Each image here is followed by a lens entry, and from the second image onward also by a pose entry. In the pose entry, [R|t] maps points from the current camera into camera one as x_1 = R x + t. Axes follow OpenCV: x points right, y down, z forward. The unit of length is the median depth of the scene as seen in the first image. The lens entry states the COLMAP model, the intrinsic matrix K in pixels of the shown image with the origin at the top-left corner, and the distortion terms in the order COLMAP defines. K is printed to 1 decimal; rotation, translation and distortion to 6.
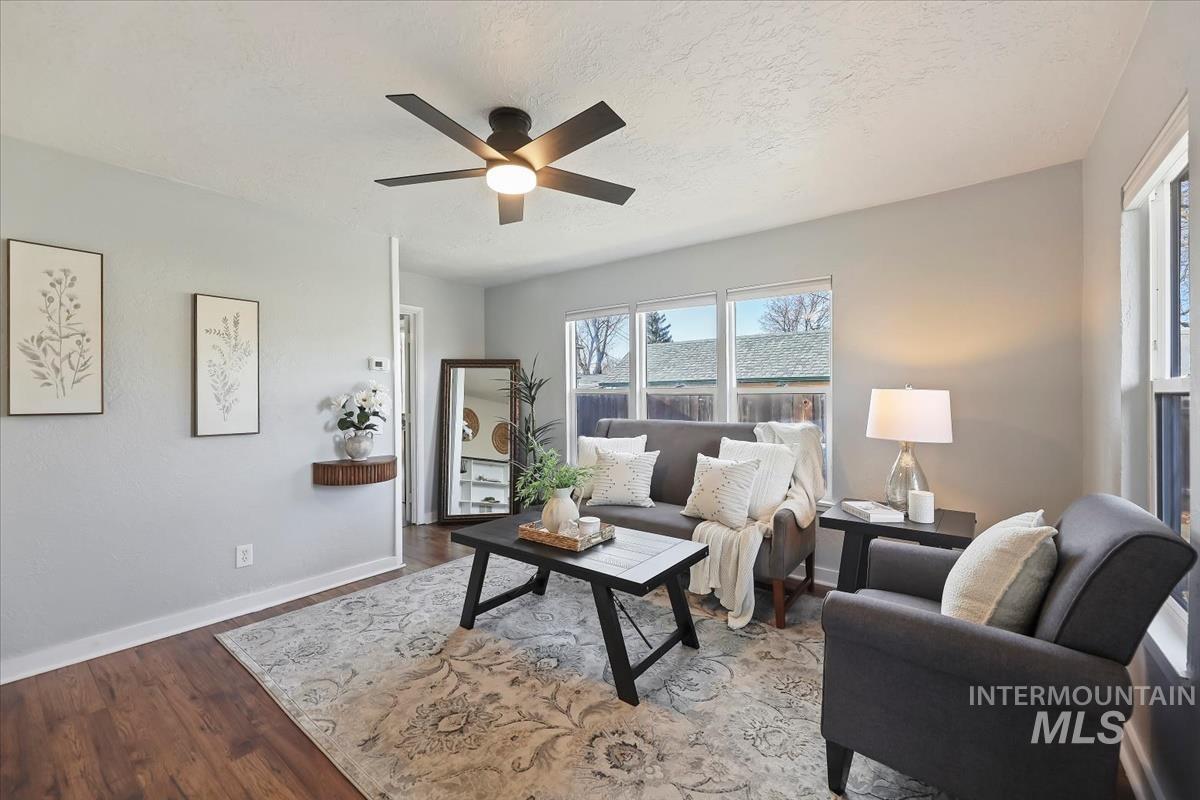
lens RADIAL K [[489.2, 0, 613.0], [0, 489.2, 397.5], [0, 0, 1]] dist [-0.000203, -0.001158]
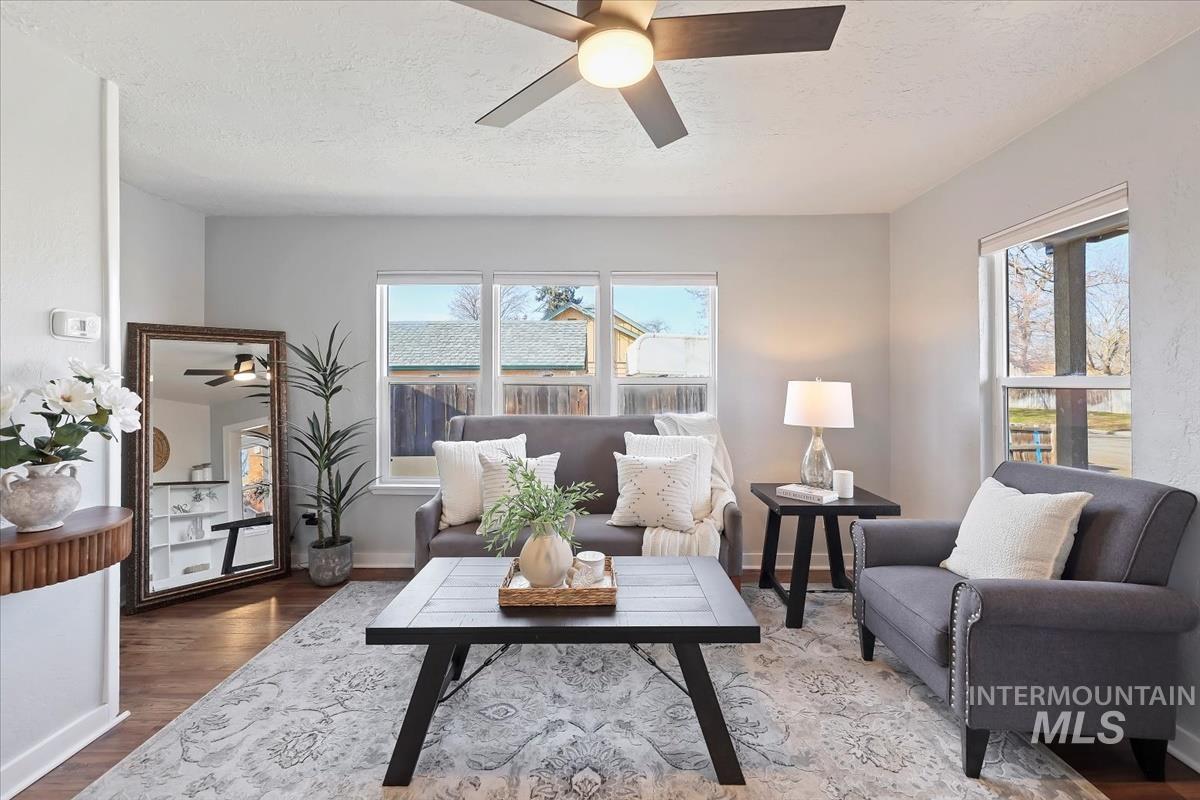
lens RADIAL K [[489.2, 0, 608.1], [0, 489.2, 378.7], [0, 0, 1]] dist [-0.000203, -0.001158]
pose [[0.797032, 0.006137, 0.603906, -0.448717], [0.000751, 0.999938, -0.011153, -0.010640], [-0.603937, 0.009342, 0.796977, 0.367178]]
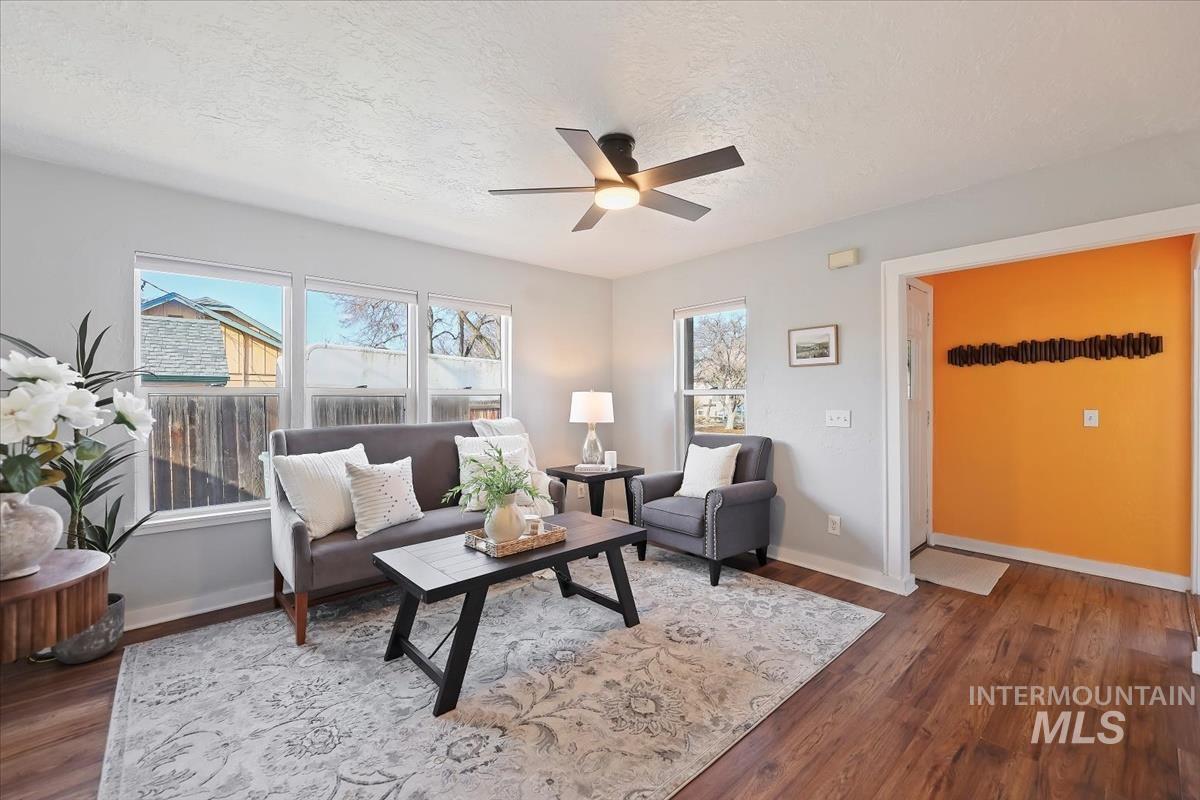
lens RADIAL K [[489.2, 0, 607.6], [0, 489.2, 396.6], [0, 0, 1]] dist [-0.000203, -0.001158]
pose [[0.179489, 0.001497, 0.983759, -0.960027], [0.009692, 0.999948, -0.003290, 0.004094], [-0.983712, 0.010125, 0.179465, 0.615119]]
